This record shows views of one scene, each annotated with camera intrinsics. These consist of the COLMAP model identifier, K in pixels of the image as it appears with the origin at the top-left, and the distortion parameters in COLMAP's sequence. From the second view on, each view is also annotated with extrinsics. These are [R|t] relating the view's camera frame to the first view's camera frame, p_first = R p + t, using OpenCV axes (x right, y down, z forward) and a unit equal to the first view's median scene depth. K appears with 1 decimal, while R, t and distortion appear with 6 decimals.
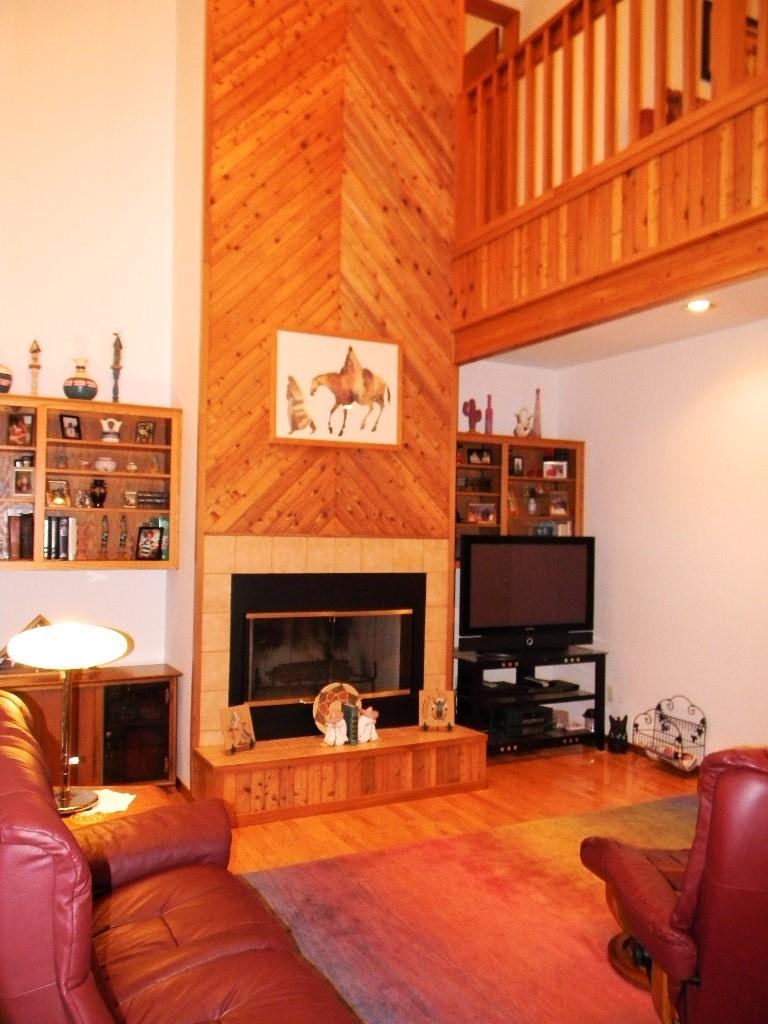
lens RADIAL K [[829.7, 0, 377.5], [0, 829.7, 520.2], [0, 0, 1]] dist [0.020327, -0.021809]
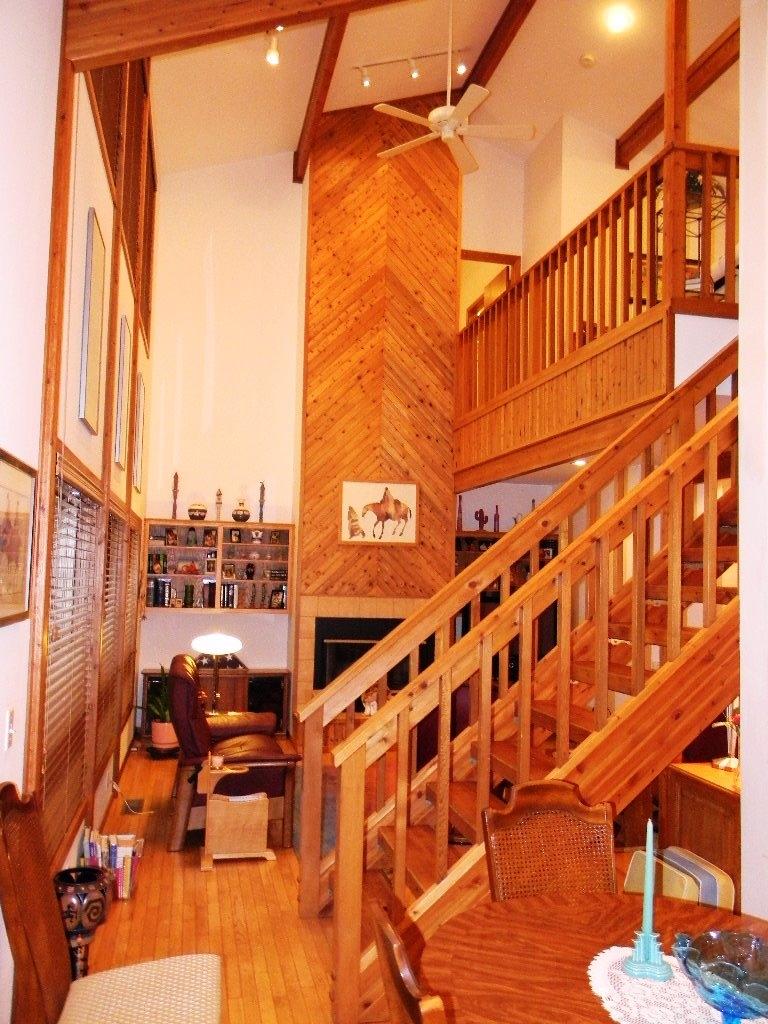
lens RADIAL K [[829.7, 0, 380.6], [0, 829.7, 519.0], [0, 0, 1]] dist [0.020327, -0.021809]
pose [[0.968878, -0.011617, -0.247264, 0.387309], [-0.004952, 0.997789, -0.066283, -0.027836], [0.247488, 0.065445, 0.966678, -0.685224]]
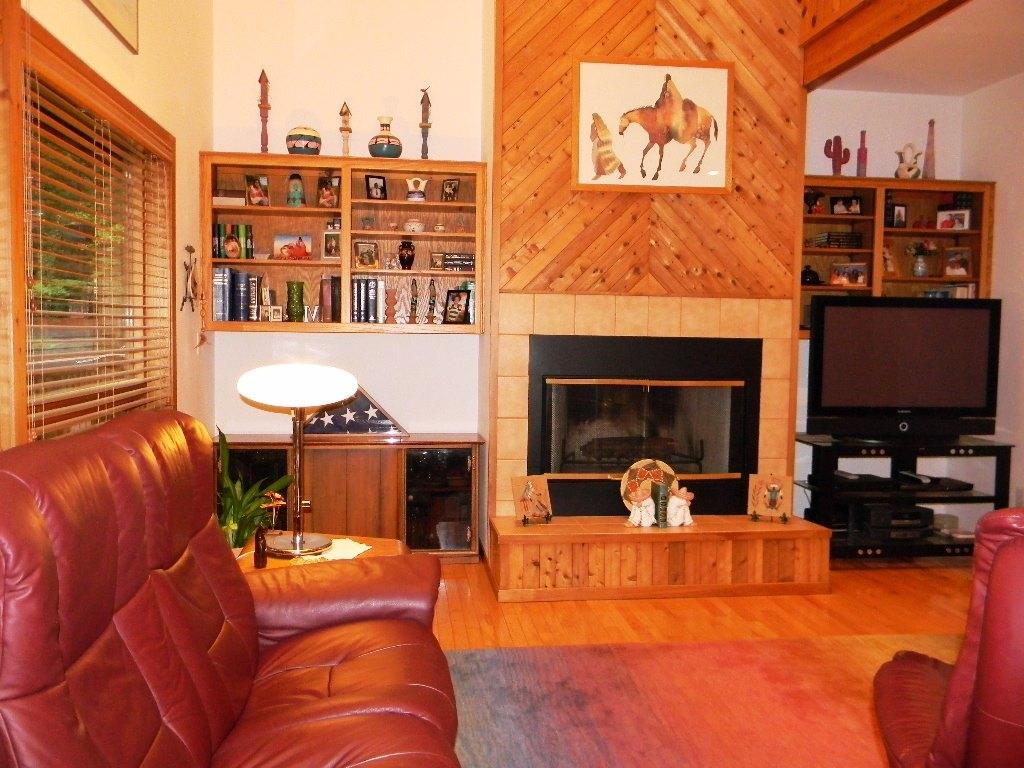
lens RADIAL K [[829.7, 0, 502.9], [0, 829.7, 373.6], [0, 0, 1]] dist [0.020327, -0.021809]
pose [[0.939819, 0.011670, -0.341473, 0.105974], [0.006942, 0.998558, 0.053234, 0.054593], [0.341602, -0.052401, 0.938383, 0.112757]]
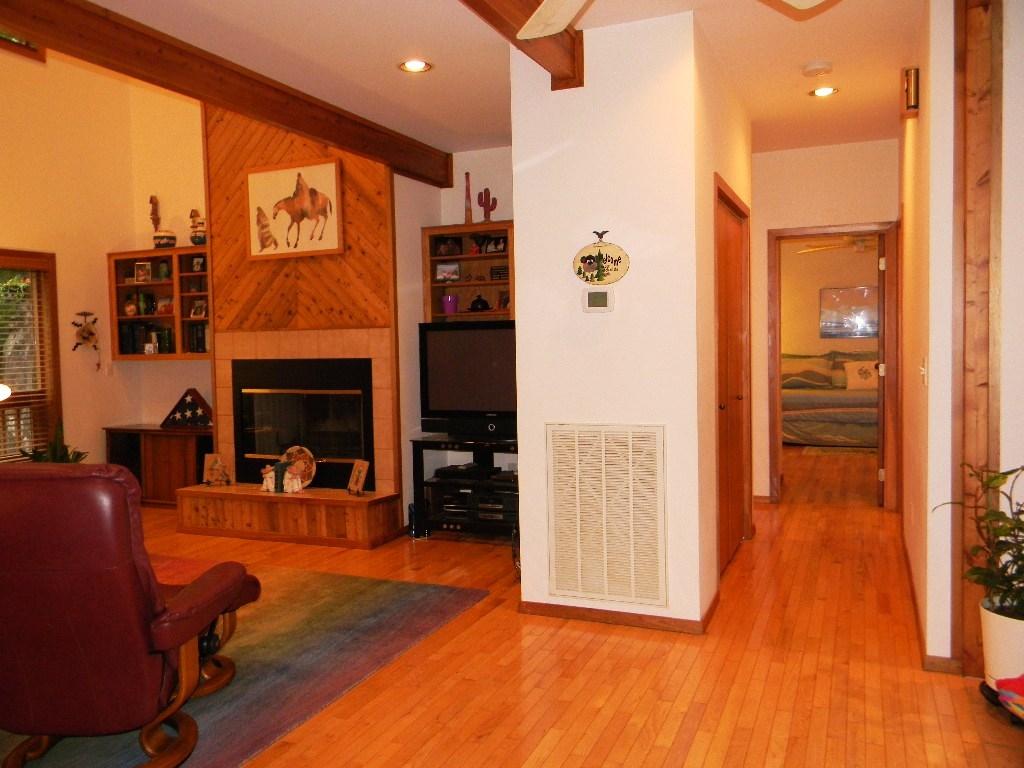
lens RADIAL K [[829.7, 0, 515.9], [0, 829.7, 377.5], [0, 0, 1]] dist [0.020327, -0.021809]
pose [[0.640471, 0.000489, -0.767982, 1.115164], [0.039935, 0.998626, 0.033940, 0.062112], [0.766943, -0.052407, 0.639572, 0.450462]]
